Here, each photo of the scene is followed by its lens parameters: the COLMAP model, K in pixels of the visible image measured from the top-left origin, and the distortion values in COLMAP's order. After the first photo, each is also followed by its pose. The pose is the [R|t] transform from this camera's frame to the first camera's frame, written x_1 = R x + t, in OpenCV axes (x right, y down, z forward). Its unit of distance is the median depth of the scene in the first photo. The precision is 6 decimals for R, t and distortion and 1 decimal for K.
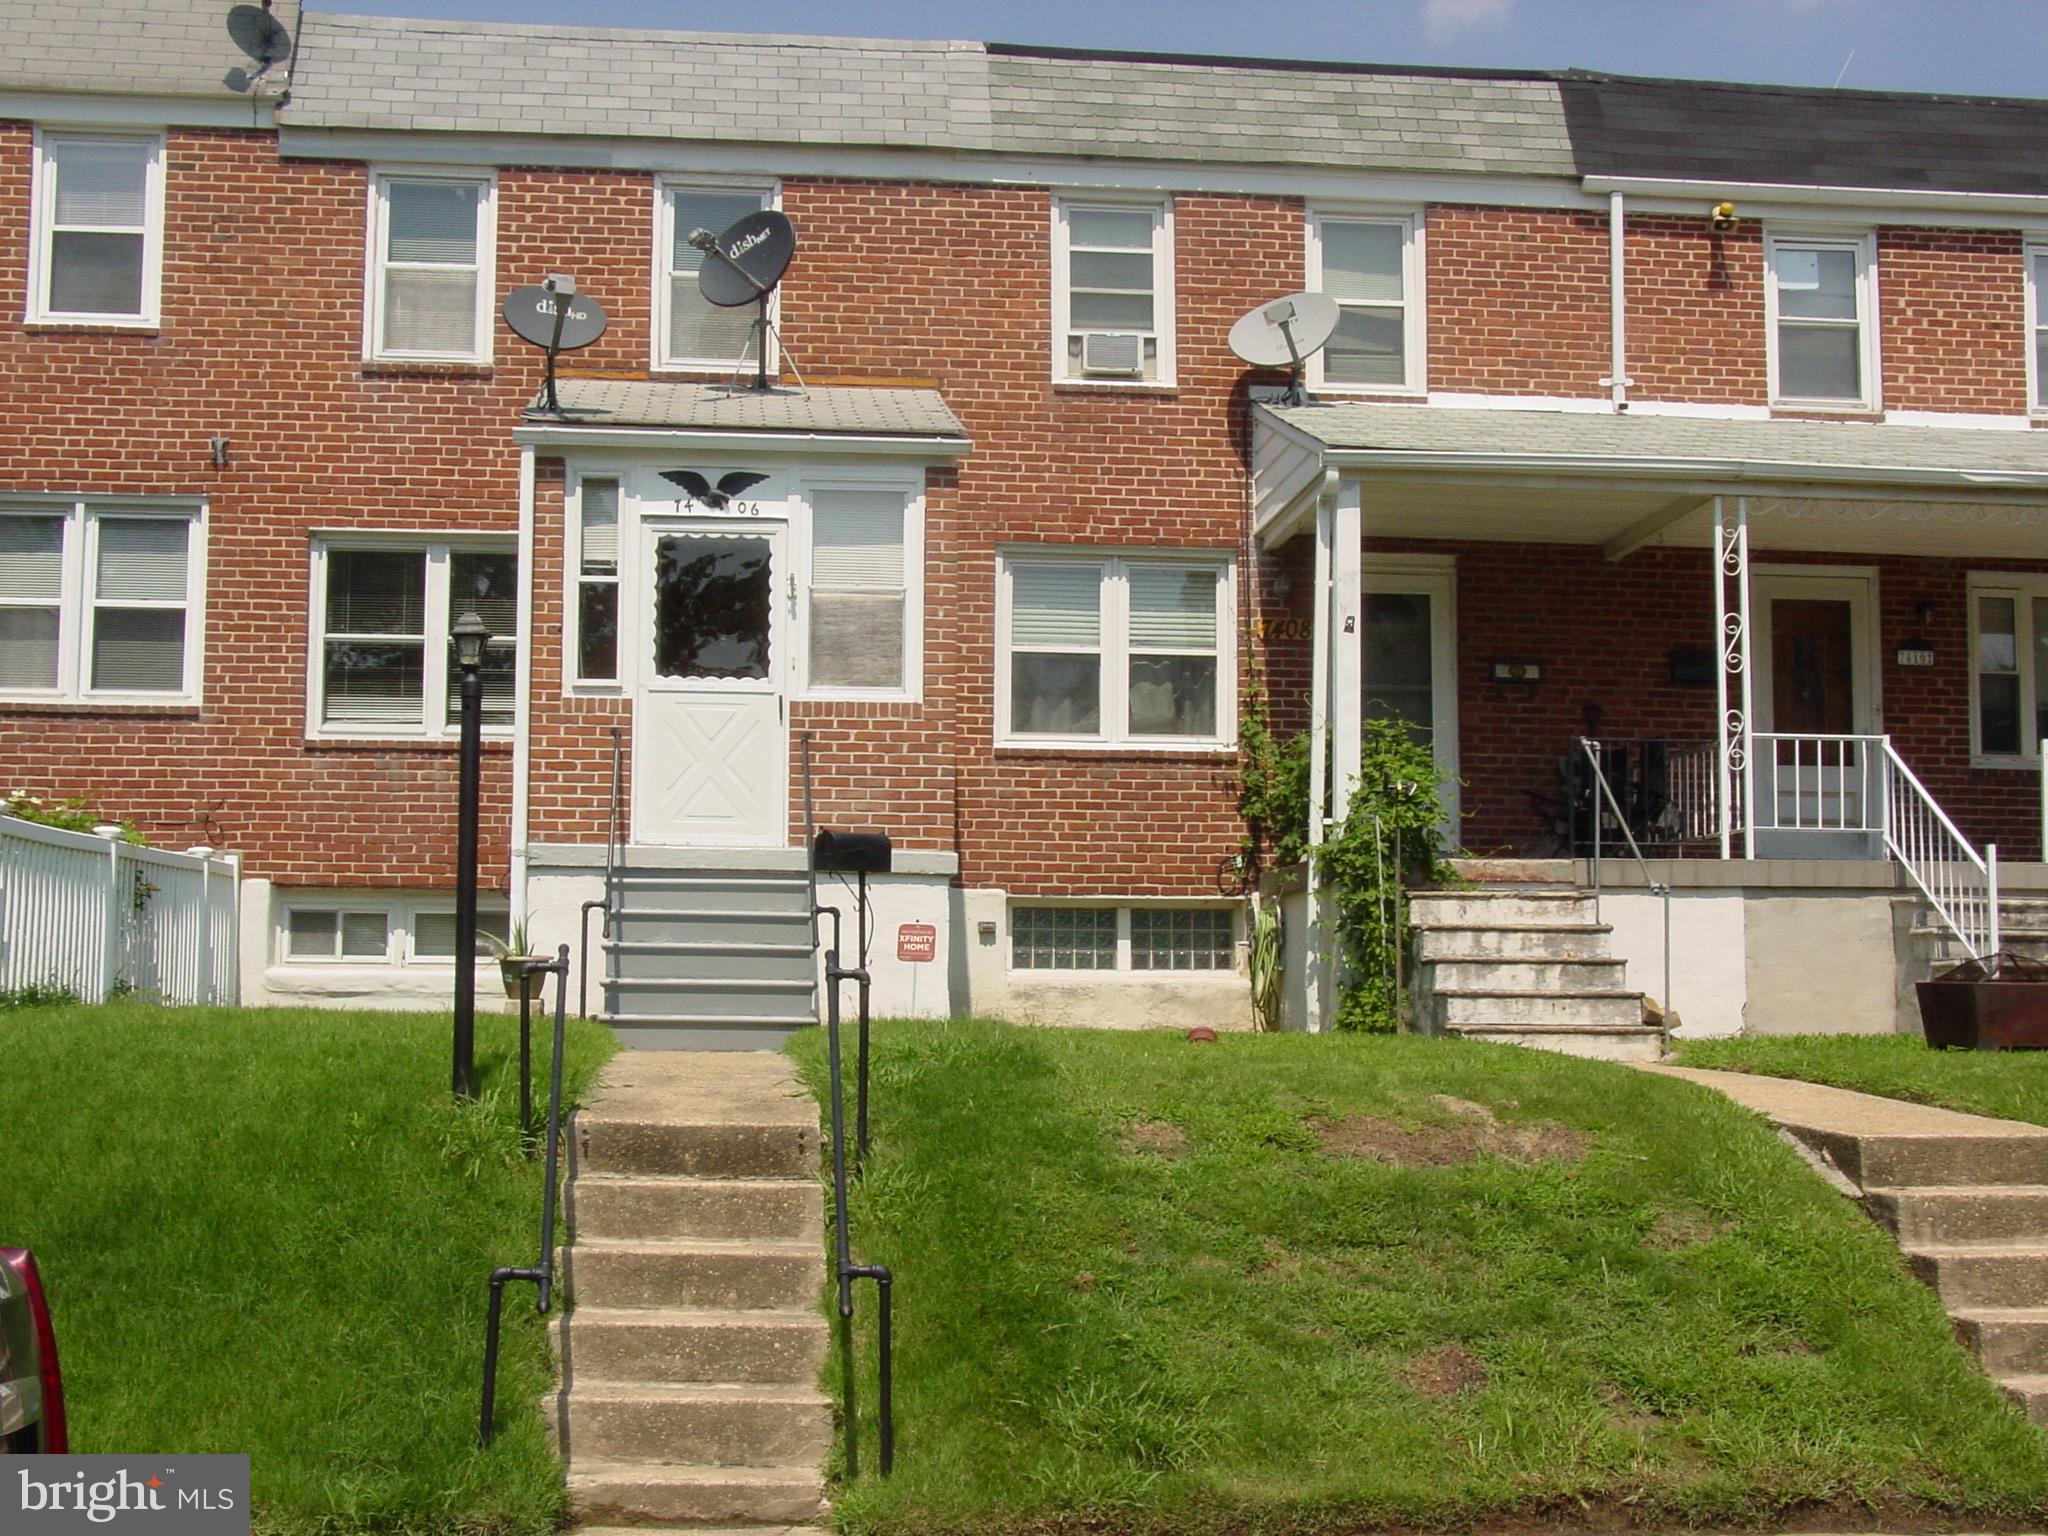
lens RADIAL K [[2727.7, 0, 1024.0], [0, 2727.7, 768.0], [0, 0, 1]] dist [-0.086842, 0.281605]
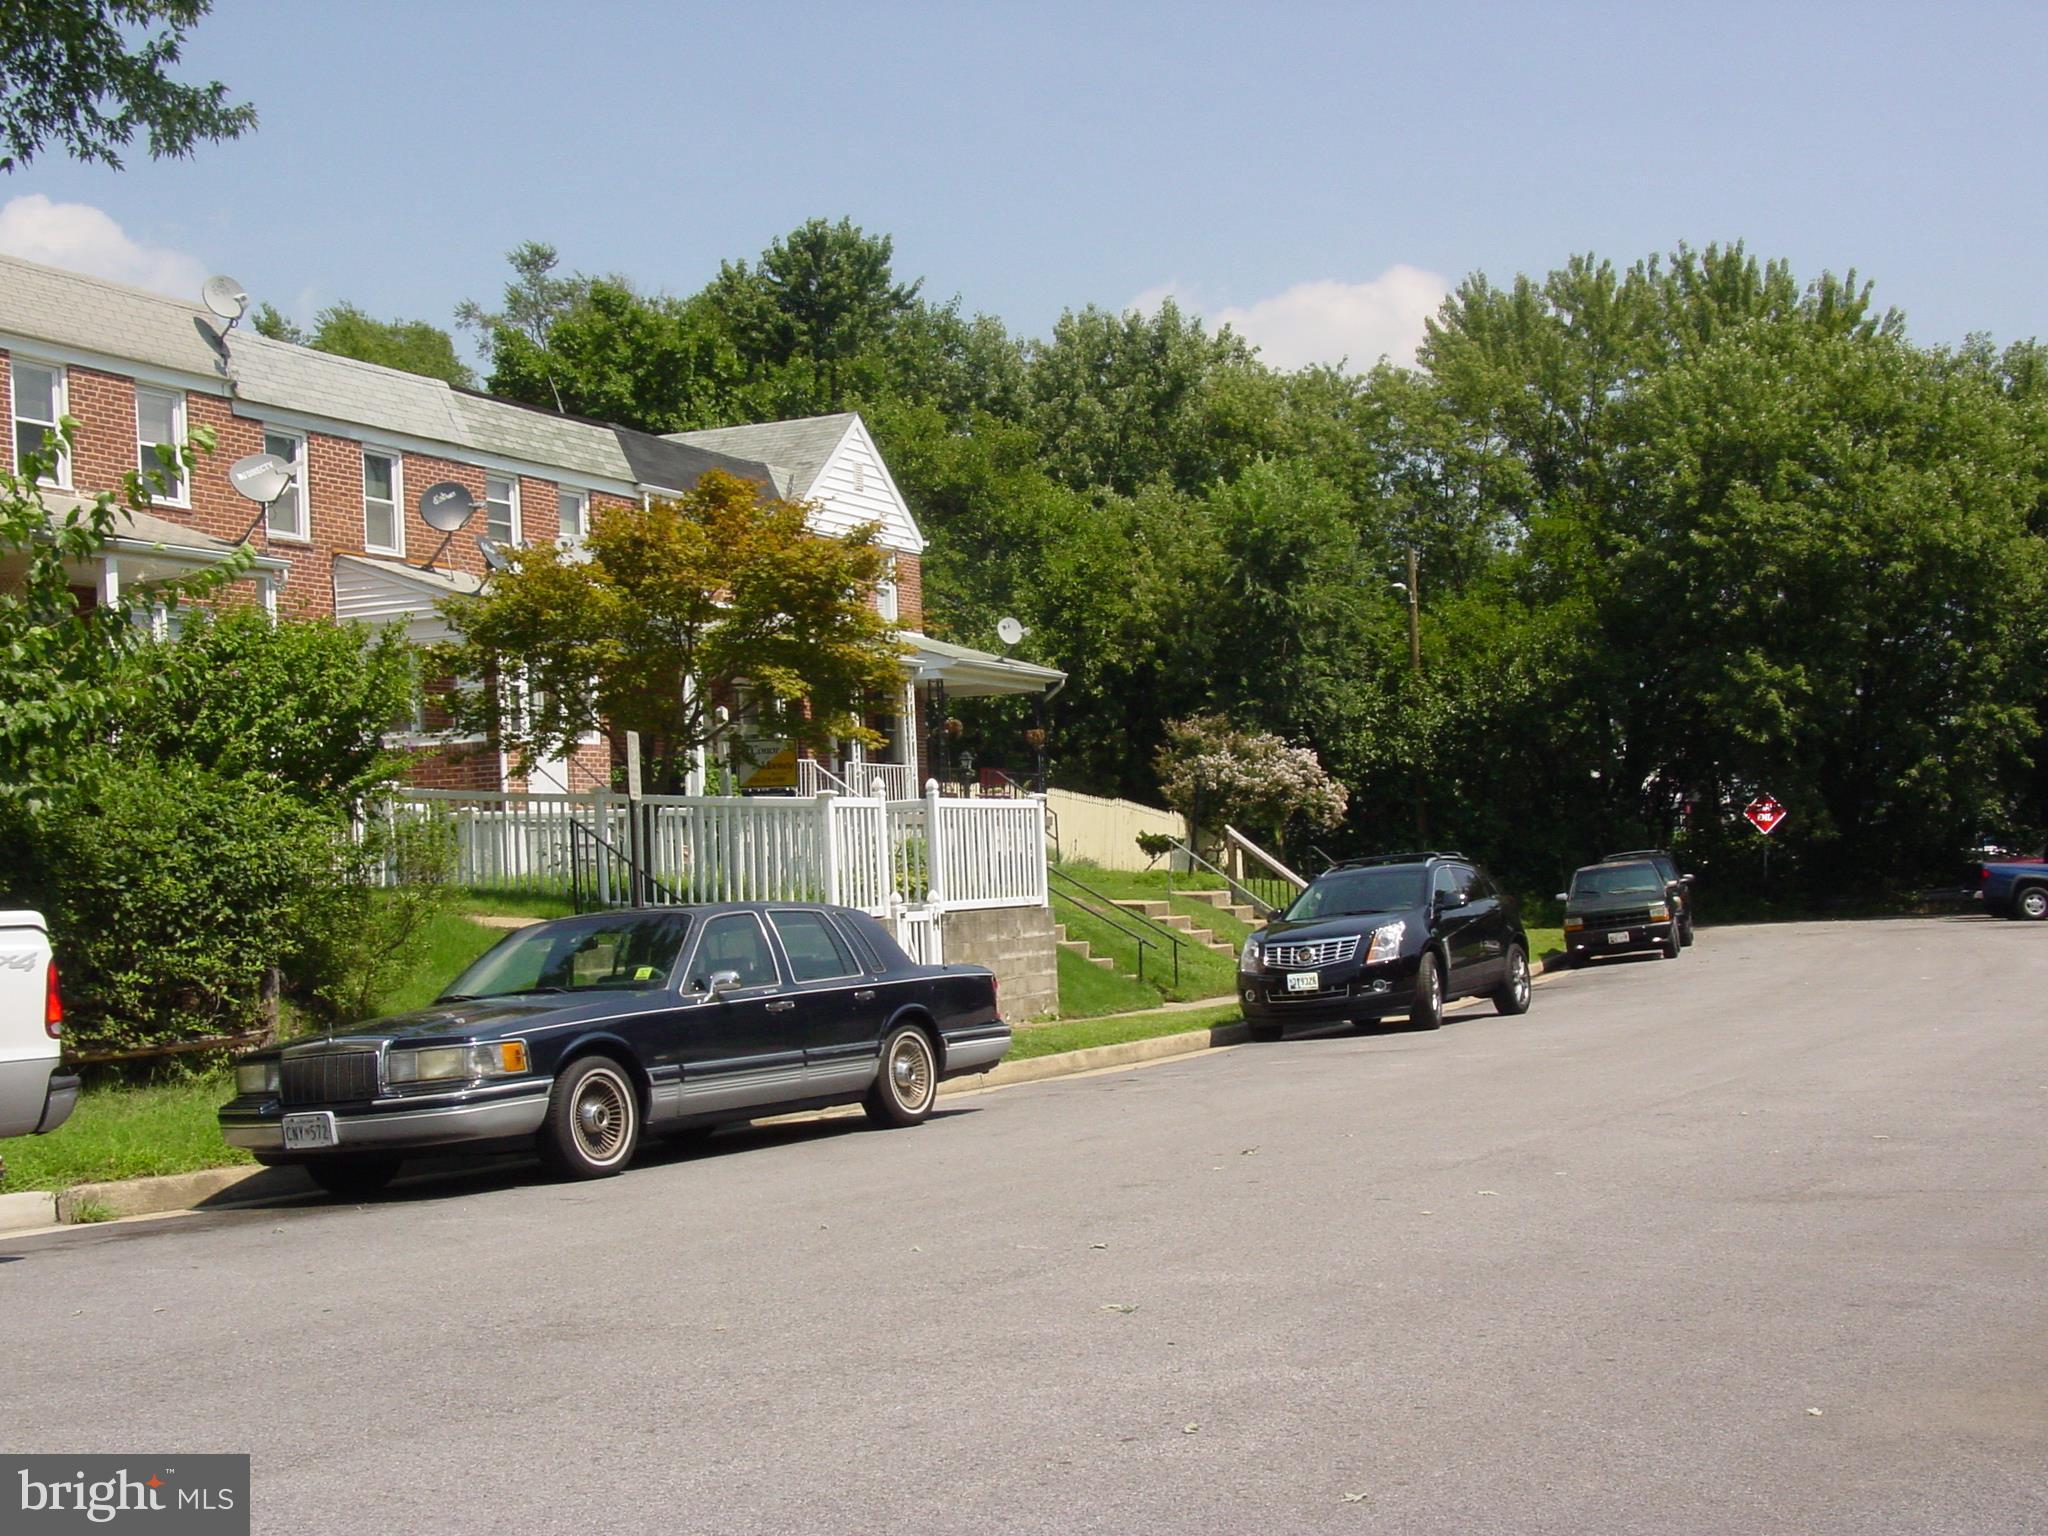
lens RADIAL K [[2727.7, 0, 1024.0], [0, 2727.7, 768.0], [0, 0, 1]] dist [-0.086842, 0.281605]
pose [[0.496959, 0.008274, 0.867735, -1.520219], [-0.032099, 0.999445, 0.008853, -0.028997], [-0.867180, -0.032253, 0.496949, -0.316749]]
